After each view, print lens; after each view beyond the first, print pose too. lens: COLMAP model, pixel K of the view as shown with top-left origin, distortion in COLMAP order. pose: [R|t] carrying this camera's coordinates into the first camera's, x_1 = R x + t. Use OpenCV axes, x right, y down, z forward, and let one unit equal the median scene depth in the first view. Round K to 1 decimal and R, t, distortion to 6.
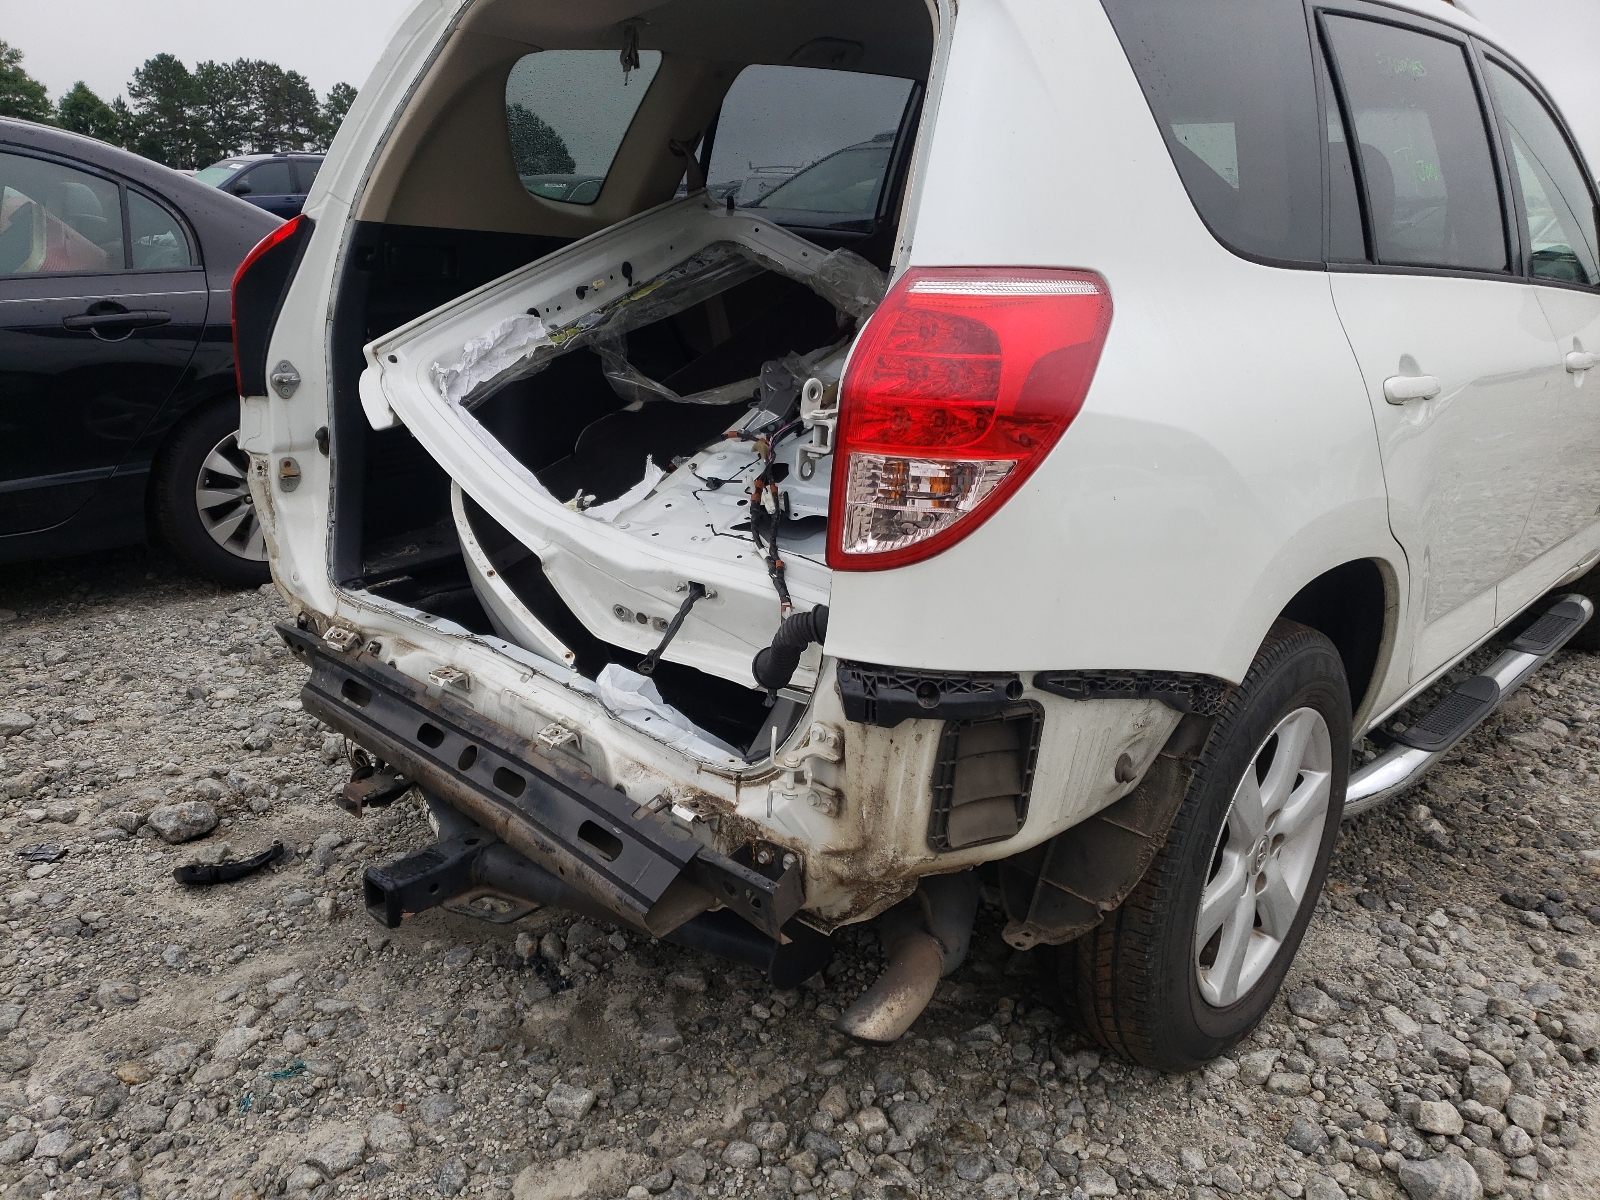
lens RADIAL K [[1211.0, 0, 770.5], [0, 1211.0, 585.3], [0, 0, 1]] dist [0.033939, -0.005710]
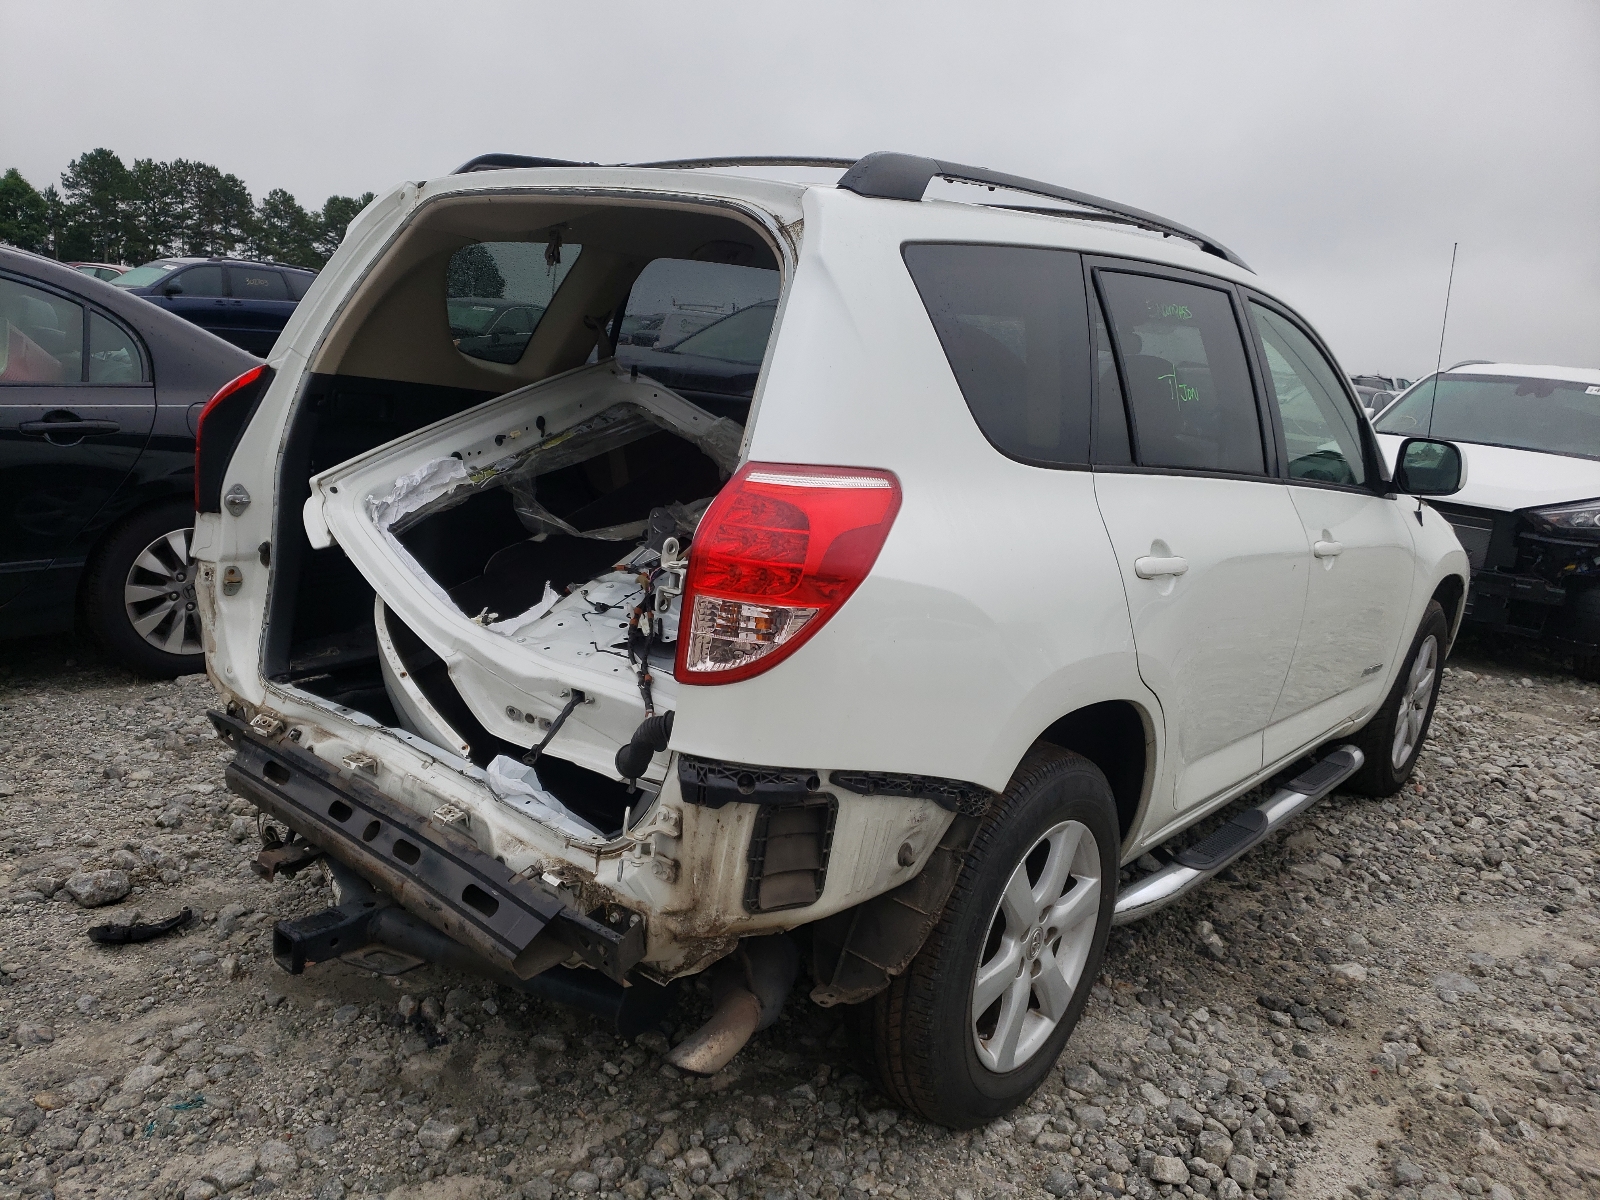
lens RADIAL K [[1208.5, 0, 749.0], [0, 1208.5, 601.2], [0, 0, 1]] dist [0.024420, 0.000066]
pose [[0.996708, 0.057045, 0.057614, 0.031161], [-0.051752, 0.994639, -0.089525, 0.006983], [-0.062412, 0.086248, 0.994317, -0.191813]]
